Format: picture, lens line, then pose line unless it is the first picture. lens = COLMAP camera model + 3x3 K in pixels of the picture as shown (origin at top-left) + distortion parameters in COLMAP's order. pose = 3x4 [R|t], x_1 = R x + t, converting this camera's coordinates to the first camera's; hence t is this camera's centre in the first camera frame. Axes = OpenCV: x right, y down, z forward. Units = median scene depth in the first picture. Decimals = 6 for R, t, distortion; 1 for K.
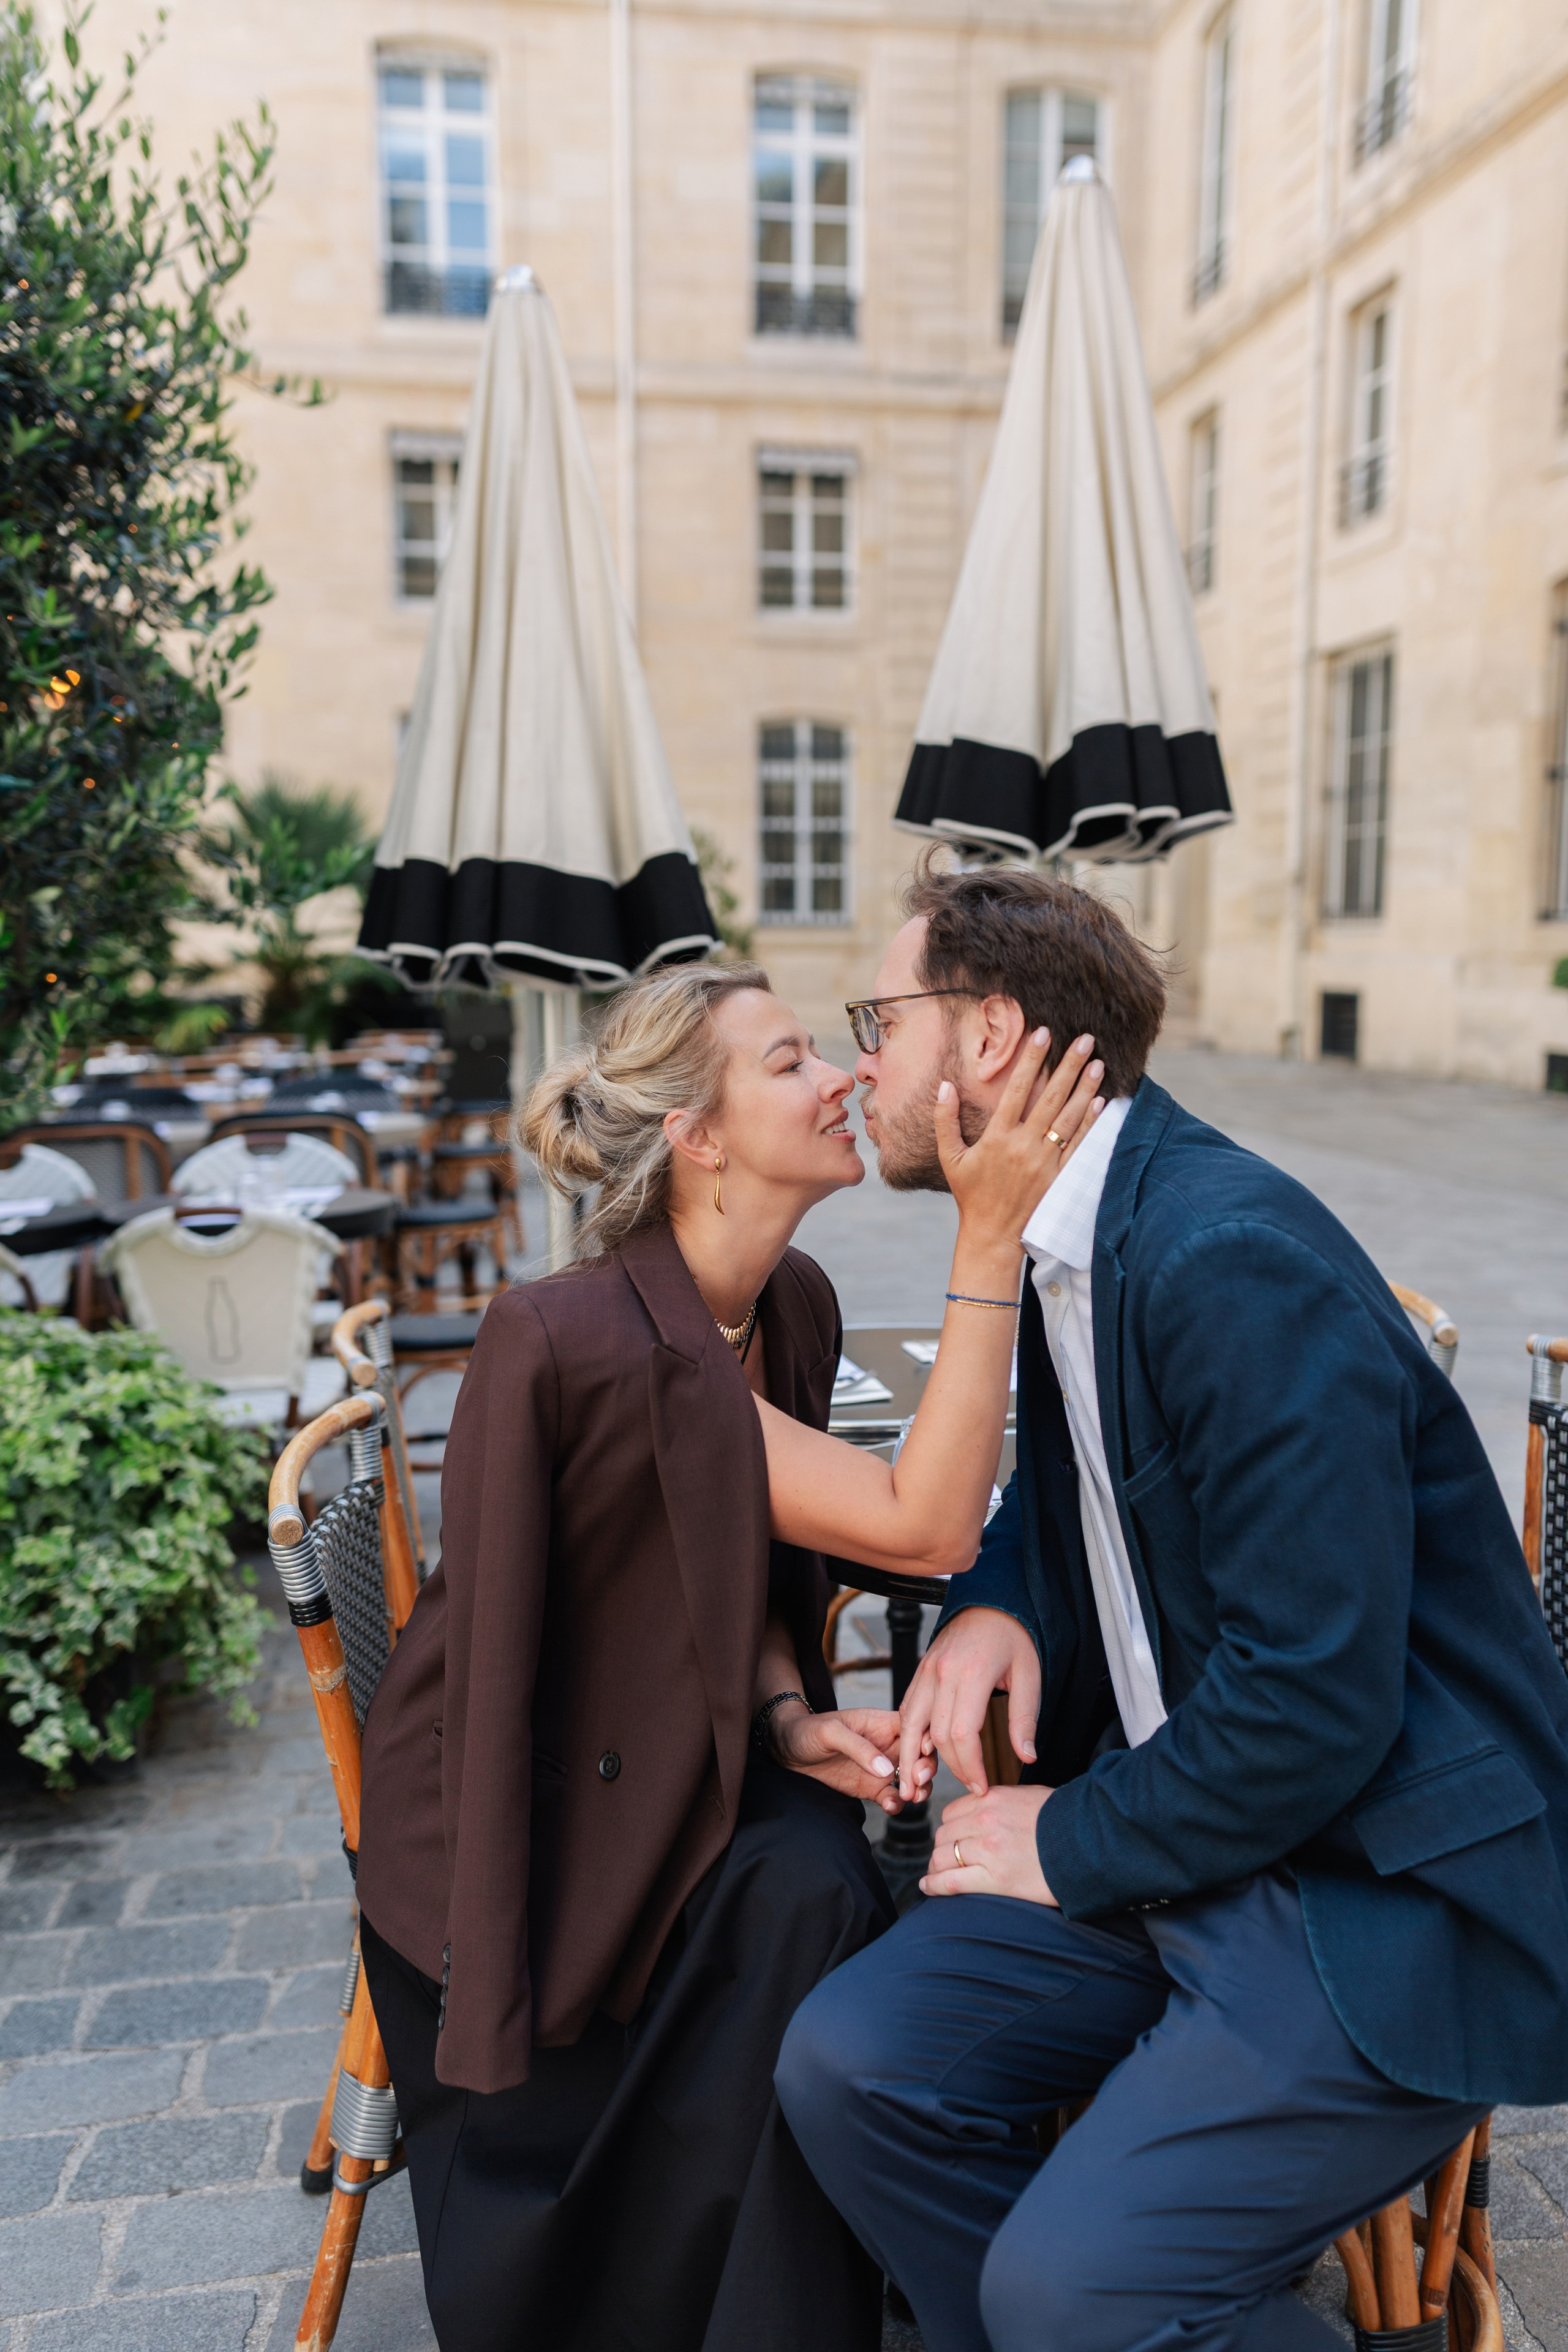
lens RADIAL K [[2224.9, 0, 781.8], [0, 2224.9, 1120.2], [0, 0, 1]] dist [0.125061, 0.004019]
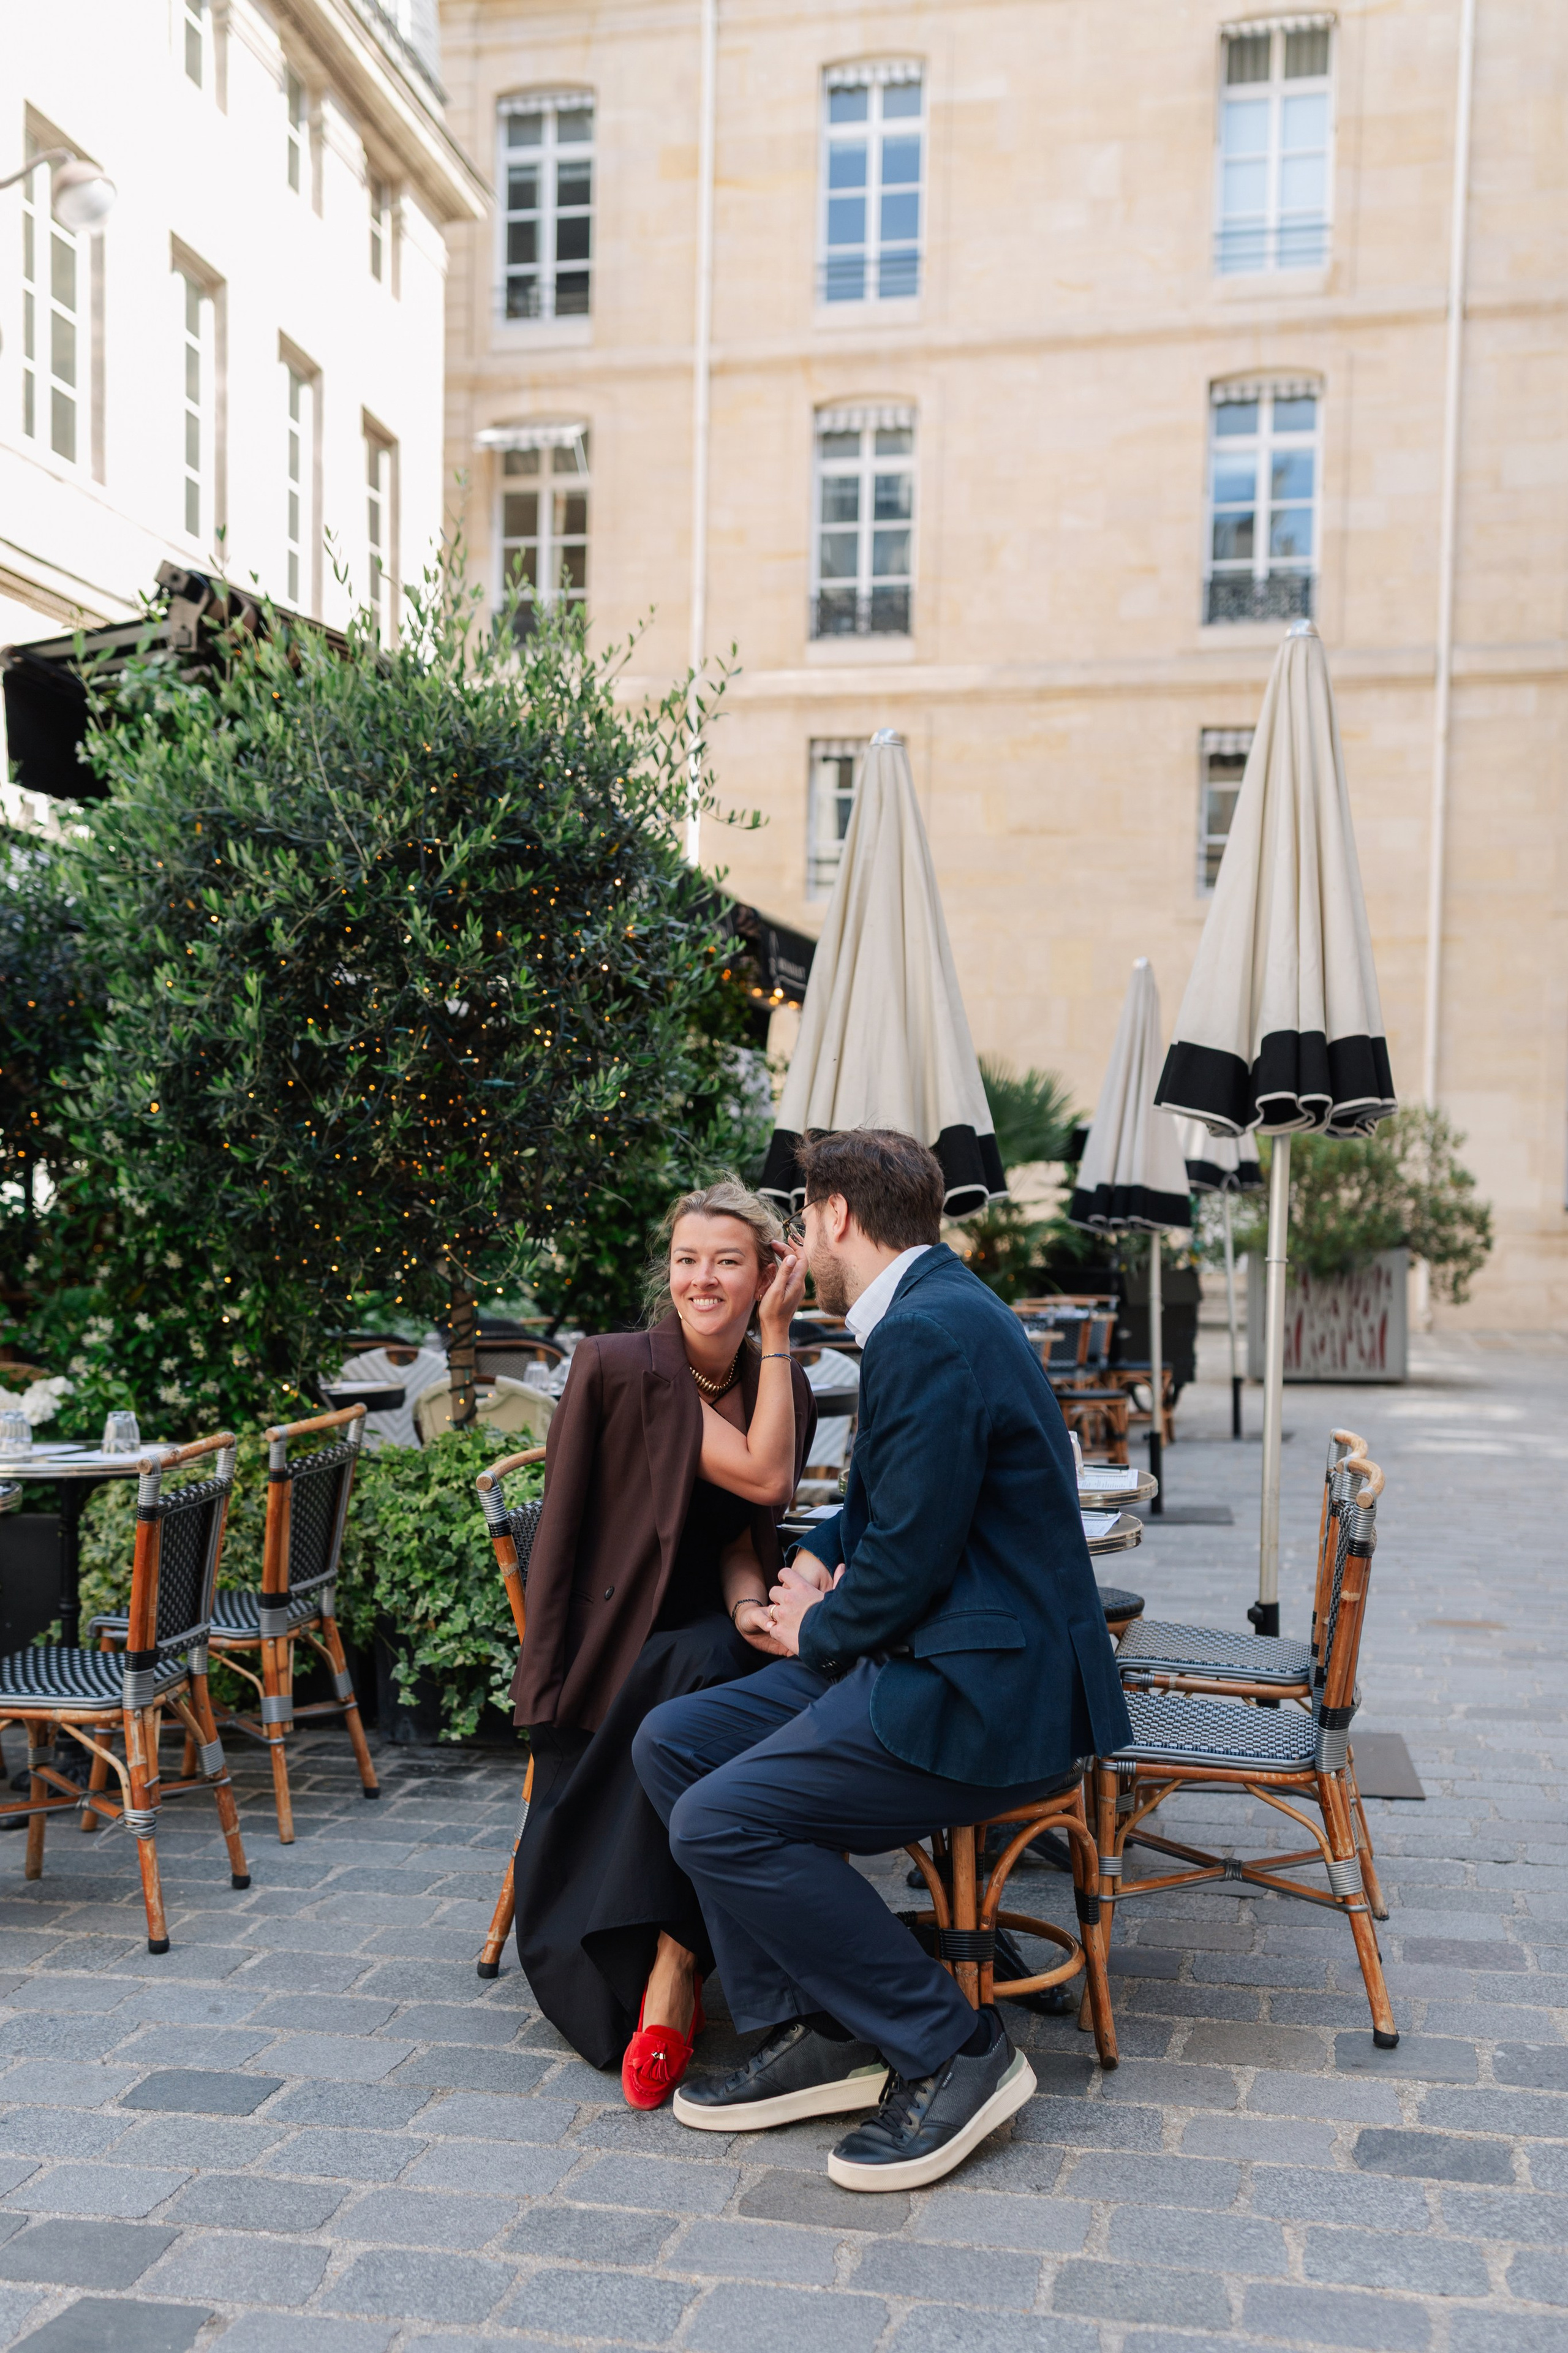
lens RADIAL K [[2322.1, 0, 784.0], [0, 2322.1, 1176.5], [0, 0, 1]] dist [0.088633, 0.005311]
pose [[0.931185, 0.009387, -0.364426, 0.367848], [-0.045999, 0.994704, -0.091915, 0.049425], [0.361633, 0.102353, 0.926685, -0.378411]]
